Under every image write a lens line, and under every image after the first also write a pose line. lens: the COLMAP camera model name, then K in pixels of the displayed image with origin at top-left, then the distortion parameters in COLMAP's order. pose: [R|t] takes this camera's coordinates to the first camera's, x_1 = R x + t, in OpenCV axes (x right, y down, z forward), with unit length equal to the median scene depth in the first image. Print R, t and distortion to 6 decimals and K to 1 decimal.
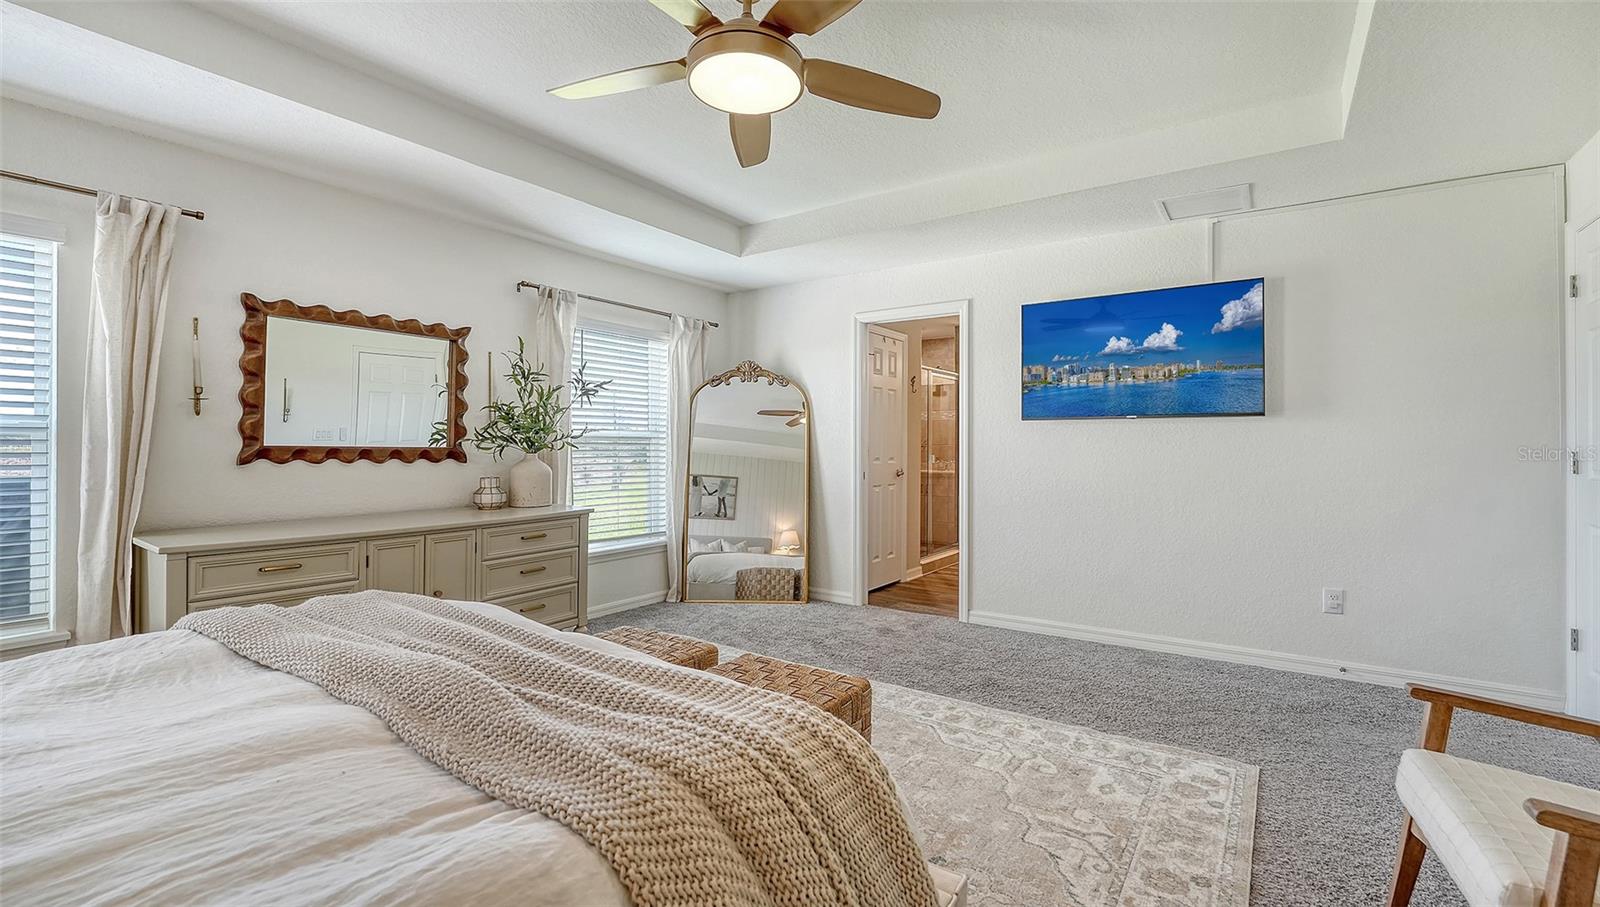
lens RADIAL K [[742.8, 0, 725.7], [0, 742.8, 455.8], [0, 0, 1]] dist [-0.005375, -0.000374]
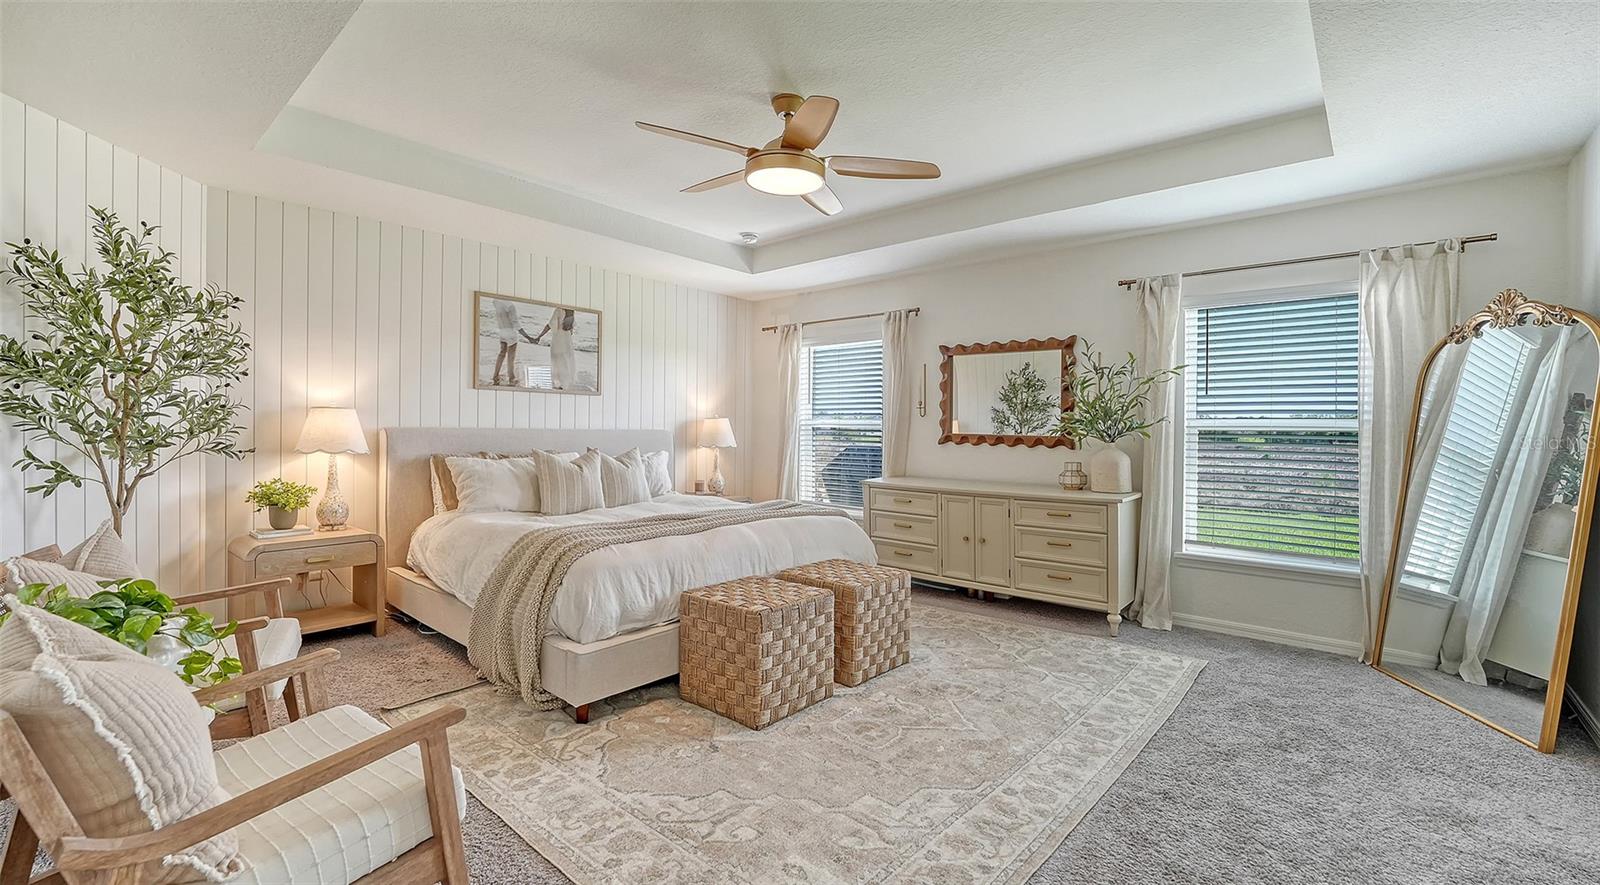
lens RADIAL K [[659.8, 0, 796.3], [0, 659.8, 447.5], [0, 0, 1]] dist [-0.003241, -0.000183]
pose [[-0.100804, 0.022521, -0.994651, 0.796011], [-0.027028, 0.999313, 0.025365, -0.009025], [0.994539, 0.029441, -0.100126, 0.703882]]
